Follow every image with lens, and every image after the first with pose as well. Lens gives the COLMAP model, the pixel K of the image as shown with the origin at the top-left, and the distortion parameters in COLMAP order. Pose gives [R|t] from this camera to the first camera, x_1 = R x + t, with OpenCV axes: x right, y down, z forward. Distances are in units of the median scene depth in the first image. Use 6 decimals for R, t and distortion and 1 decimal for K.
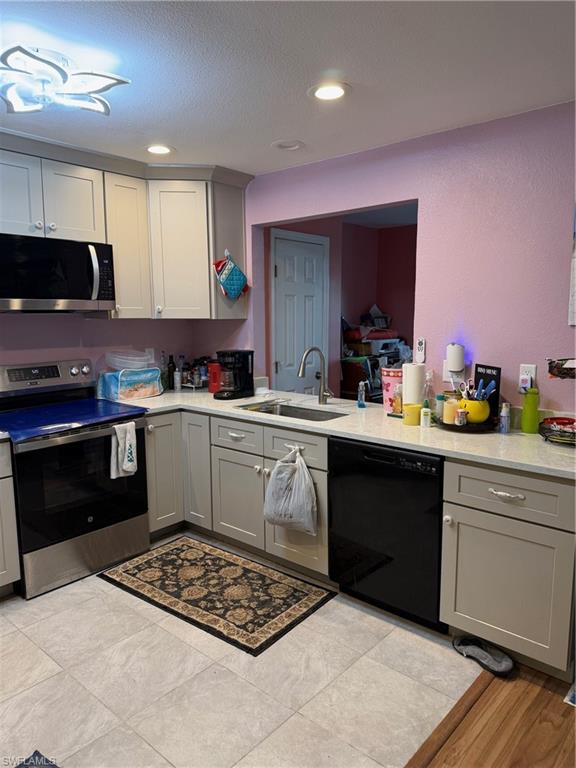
lens RADIAL K [[542.4, 0, 288.0], [0, 542.4, 384.0], [0, 0, 1]] dist [0.092745, -0.093976]
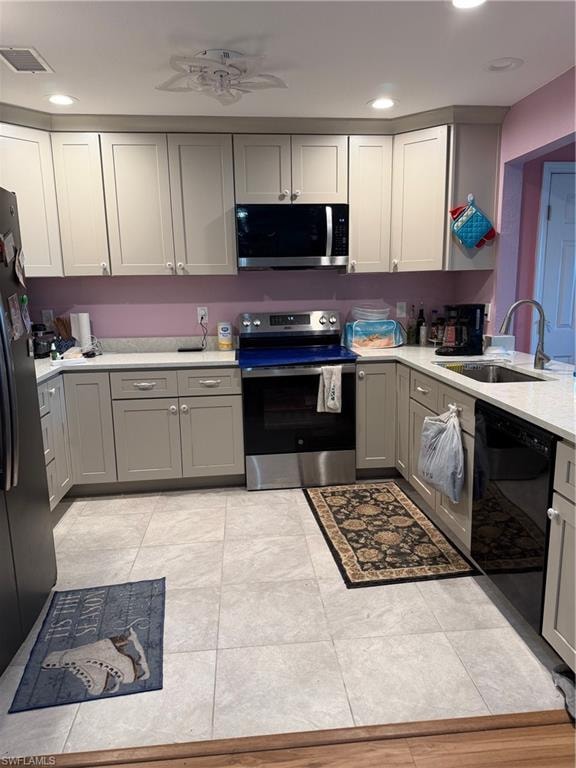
lens RADIAL K [[534.0, 0, 288.0], [0, 534.0, 384.0], [0, 0, 1]] dist [0.125034, -0.130420]
pose [[0.731497, 0.119628, -0.671268, 0.379845], [-0.076286, 0.992666, 0.093775, 0.012063], [0.677564, -0.017387, 0.735258, 0.122142]]
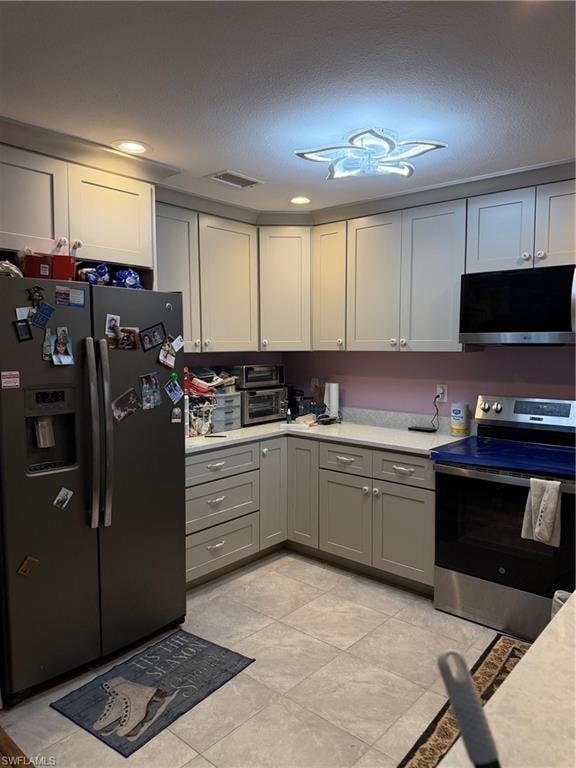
lens RADIAL K [[542.4, 0, 288.0], [0, 542.4, 384.0], [0, 0, 1]] dist [0.092745, -0.093976]
pose [[0.014703, 0.086408, -0.996151, 0.514555], [-0.132441, 0.987649, 0.083716, -0.089524], [0.991082, 0.130700, 0.025965, 0.567550]]
